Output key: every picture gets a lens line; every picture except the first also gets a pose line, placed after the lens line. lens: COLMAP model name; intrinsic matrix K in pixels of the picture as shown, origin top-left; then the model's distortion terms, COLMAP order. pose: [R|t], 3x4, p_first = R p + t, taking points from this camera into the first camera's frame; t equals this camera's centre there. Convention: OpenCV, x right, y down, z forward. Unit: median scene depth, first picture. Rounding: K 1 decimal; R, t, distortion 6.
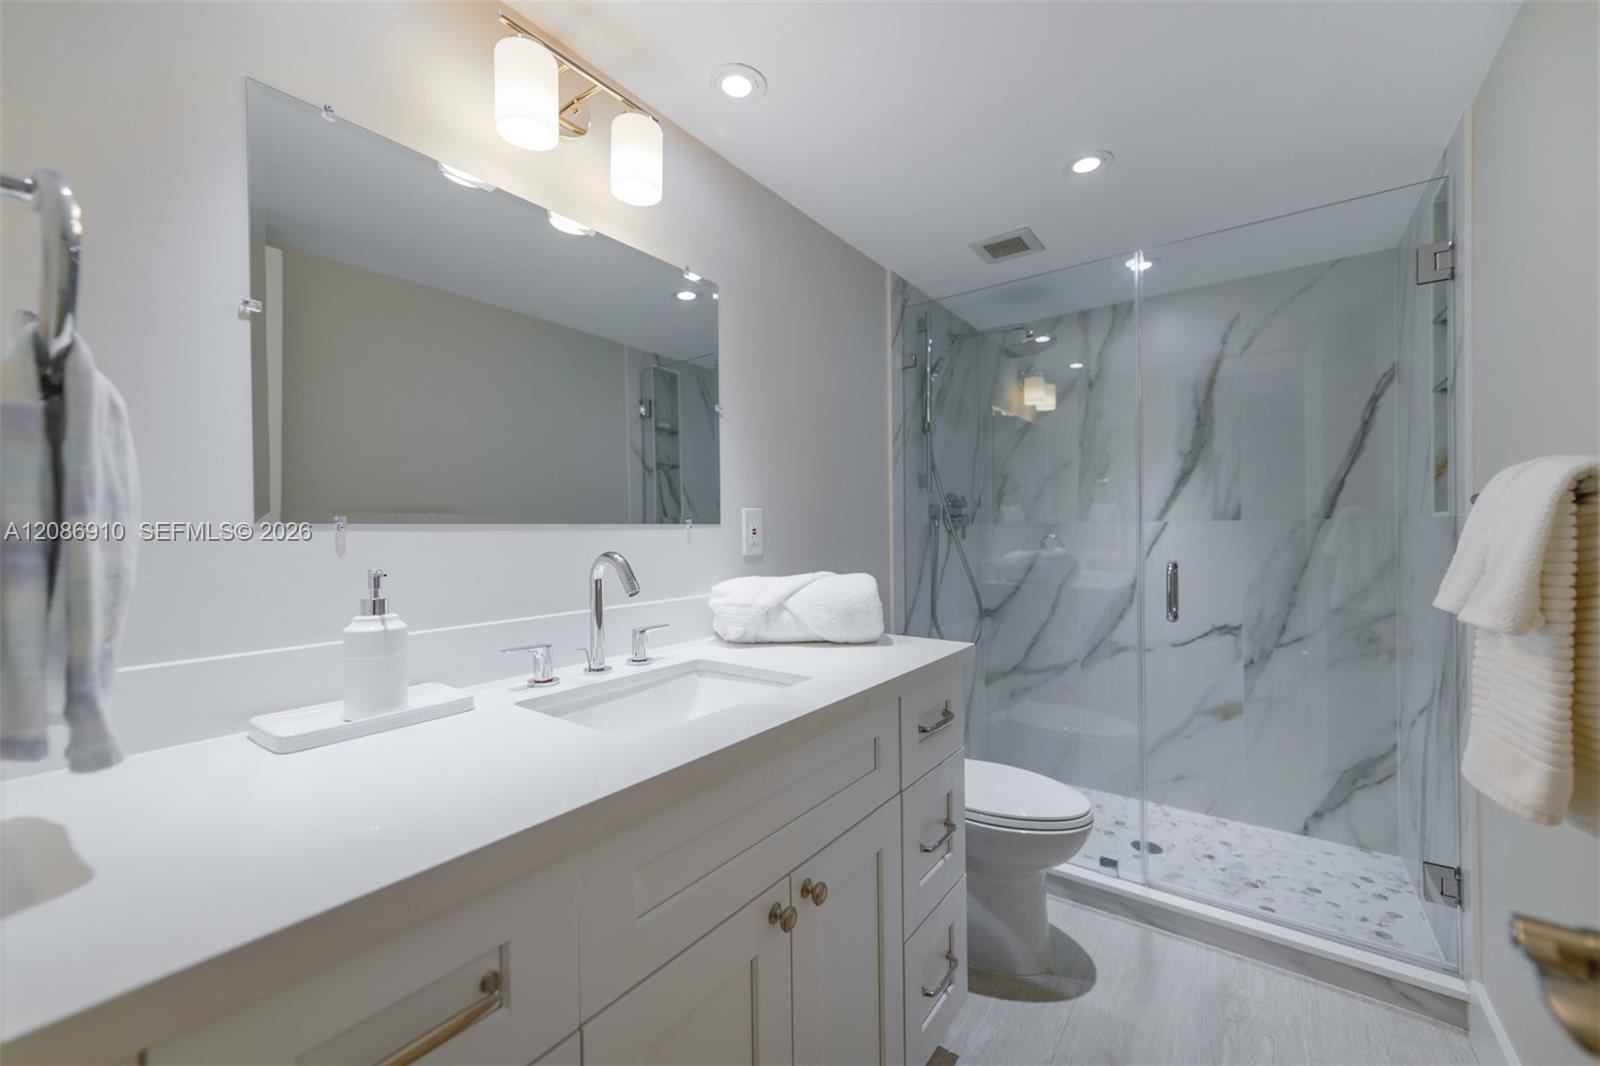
lens RADIAL K [[635.4, 0, 801.8], [0, 635.4, 530.0], [0, 0, 1]] dist [-0.000790, -0.004135]
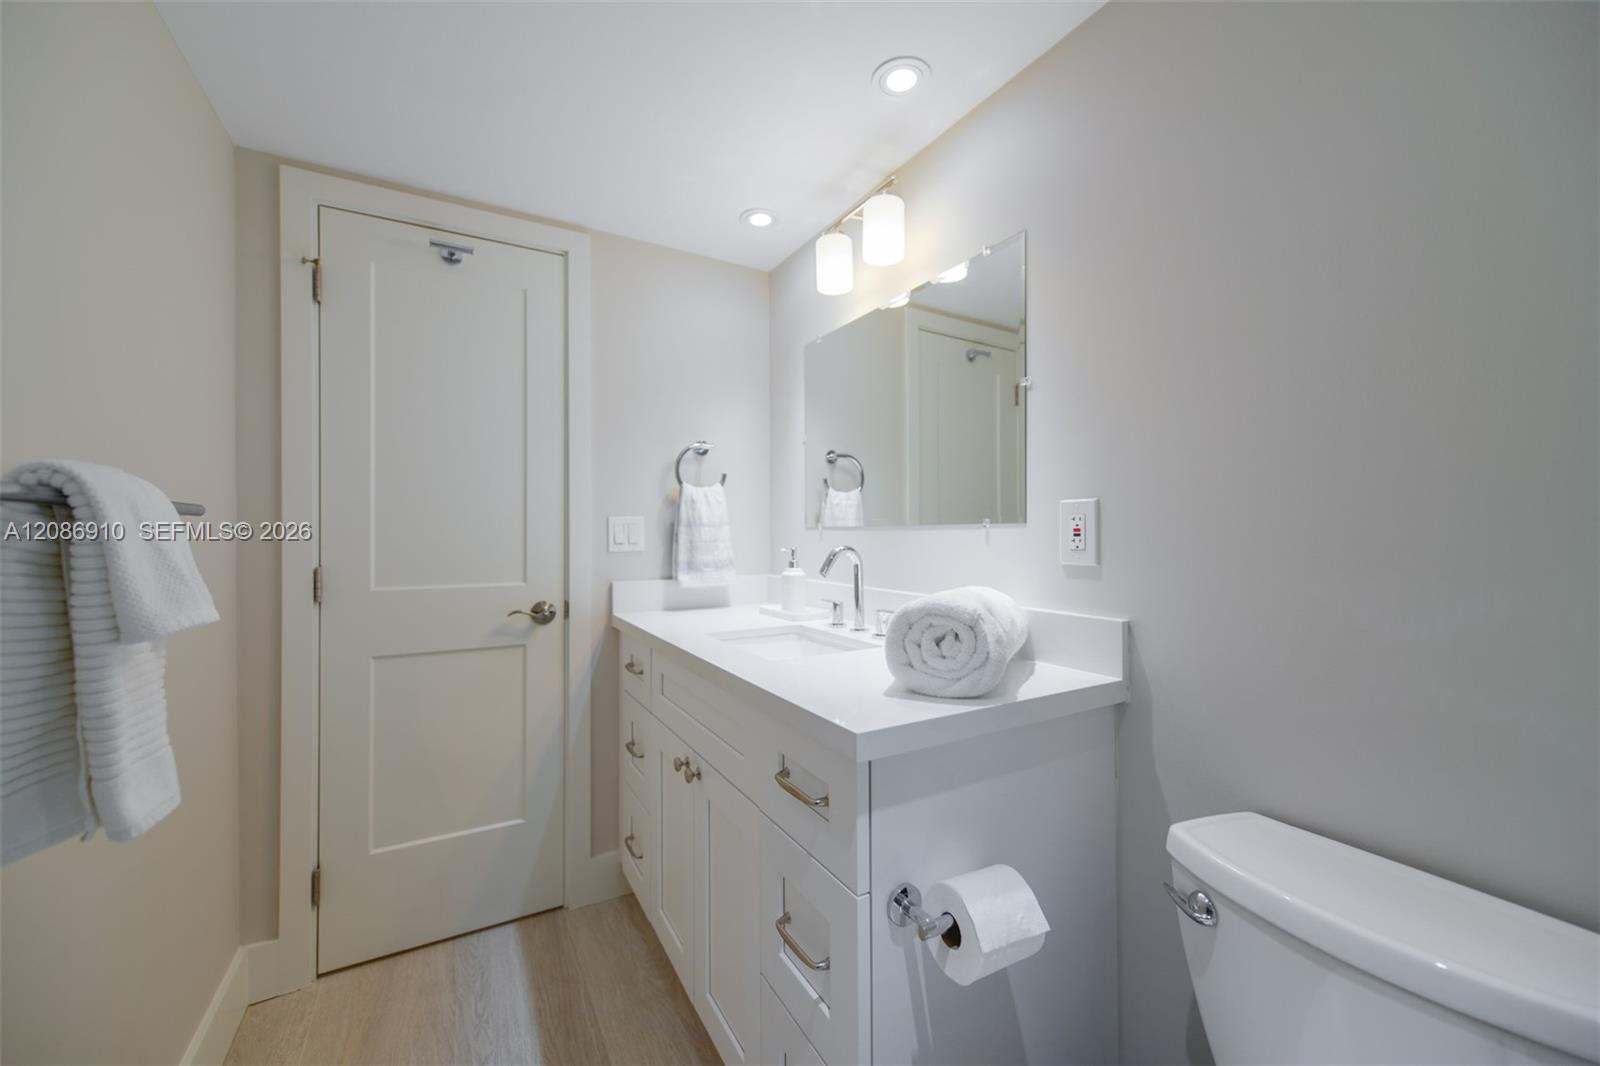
lens RADIAL K [[635.4, 0, 801.8], [0, 635.4, 530.0], [0, 0, 1]] dist [-0.000790, -0.004135]
pose [[-0.414426, 0.003094, -0.910078, 0.774899], [0.004025, 0.999991, 0.001566, -0.002735], [0.910074, -0.003014, -0.414435, 1.136761]]
